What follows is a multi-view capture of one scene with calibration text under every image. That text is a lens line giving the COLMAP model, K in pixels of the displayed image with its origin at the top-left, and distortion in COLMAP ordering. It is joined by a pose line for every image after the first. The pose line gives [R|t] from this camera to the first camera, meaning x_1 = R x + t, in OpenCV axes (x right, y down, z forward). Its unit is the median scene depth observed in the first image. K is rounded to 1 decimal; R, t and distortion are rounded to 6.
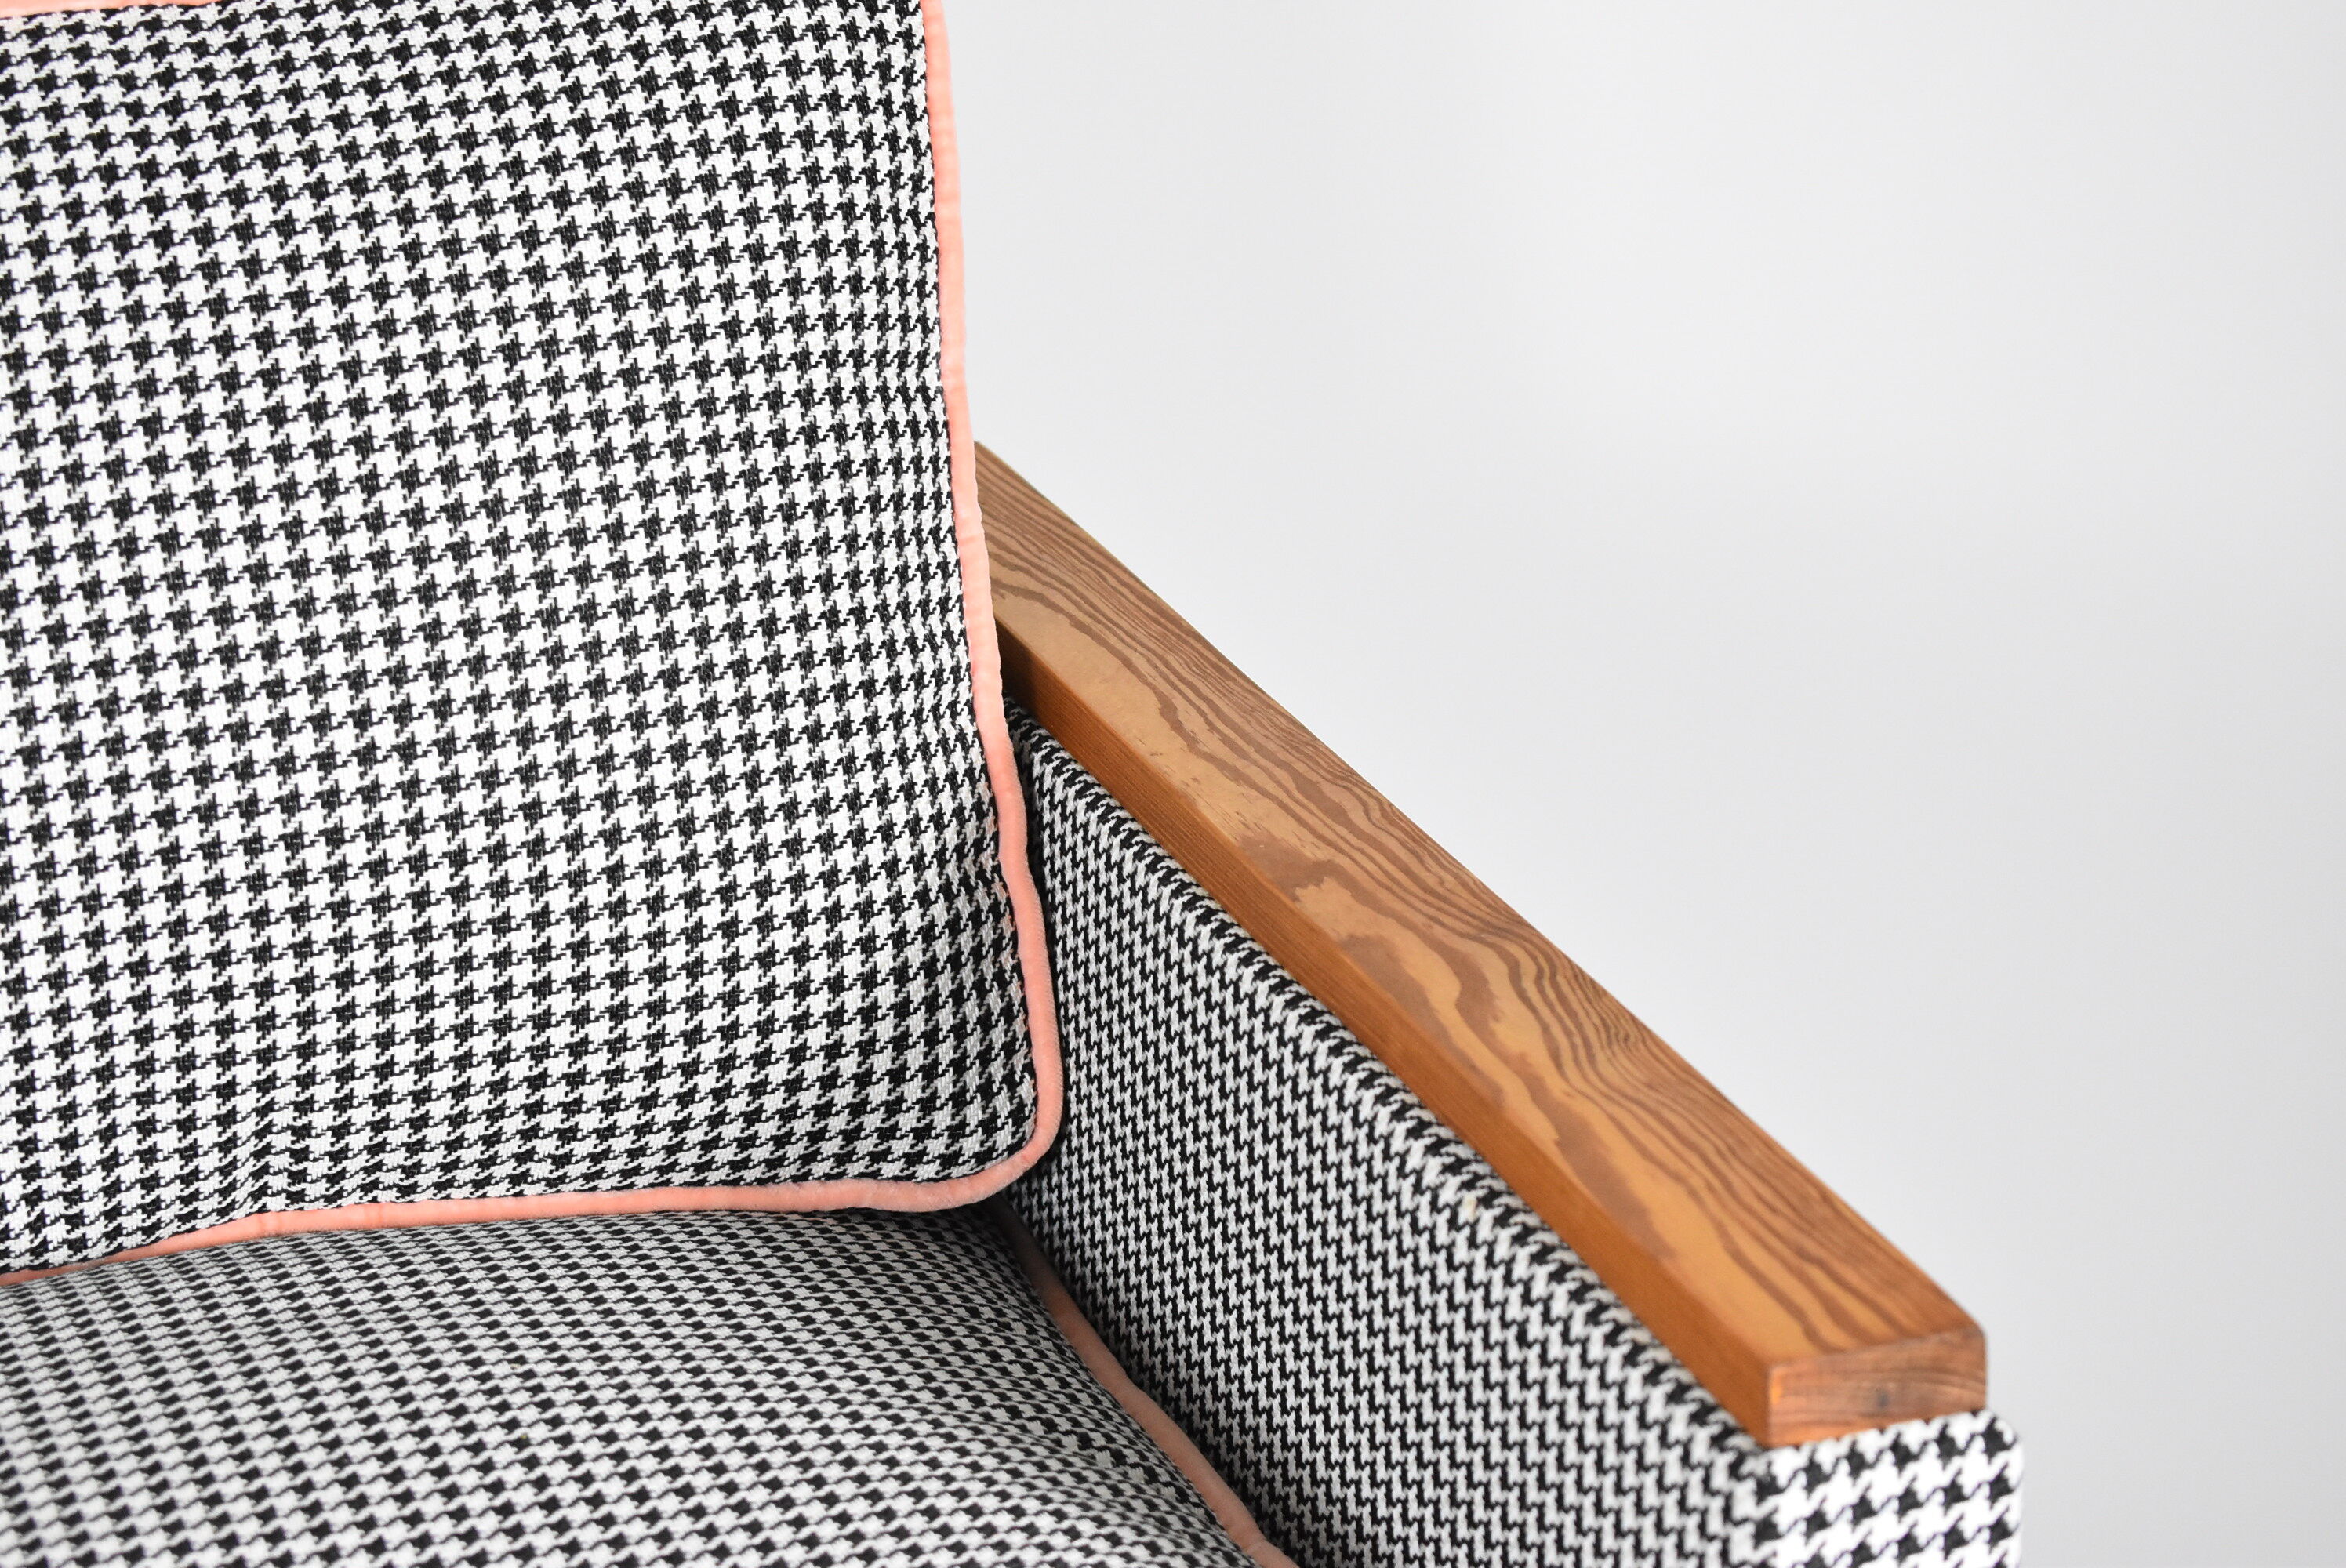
lens RADIAL K [[5471.9, 0, 1172.7], [0, 5471.9, 785.6], [0, 0, 1]] dist [0.074156, 0.000000]
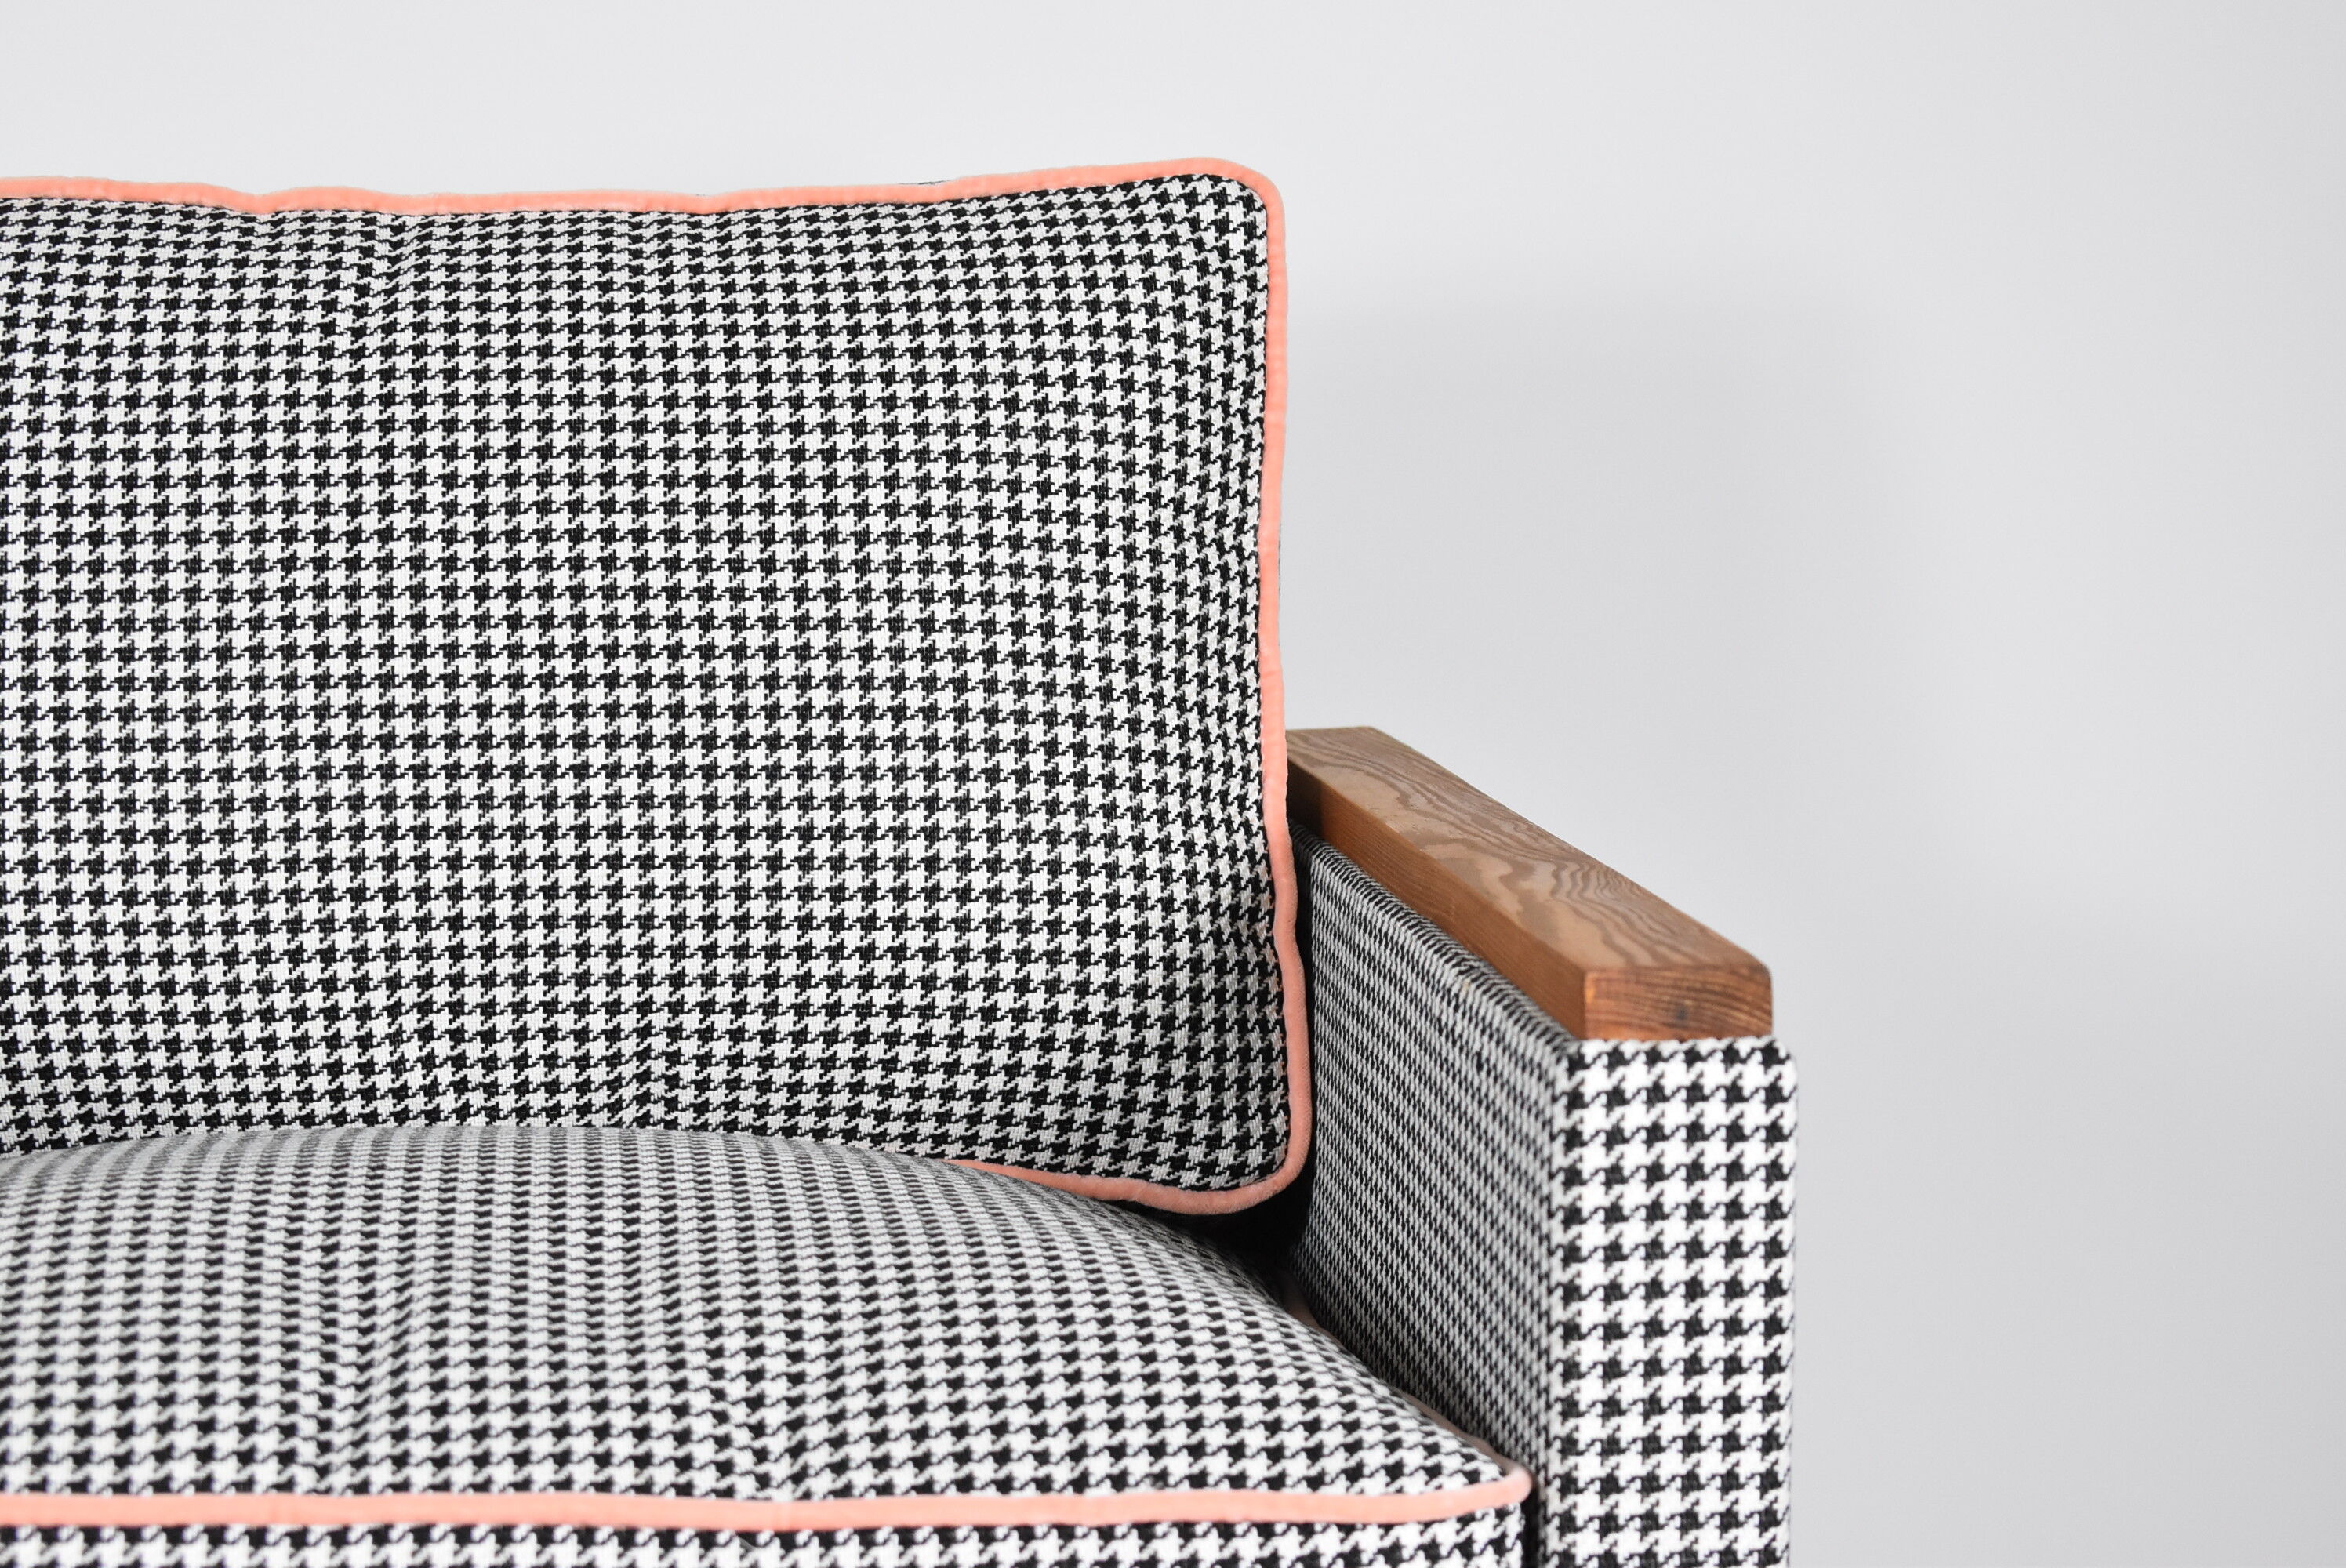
lens RADIAL K [[5471.9, 0, 1173.6], [0, 5471.9, 782.6], [0, 0, 1]] dist [0.074156, 0.000000]
pose [[0.974503, 0.044808, -0.219855, 0.226444], [-0.098222, 0.966174, -0.238454, 0.290707], [0.201733, 0.253968, 0.945941, -0.180222]]
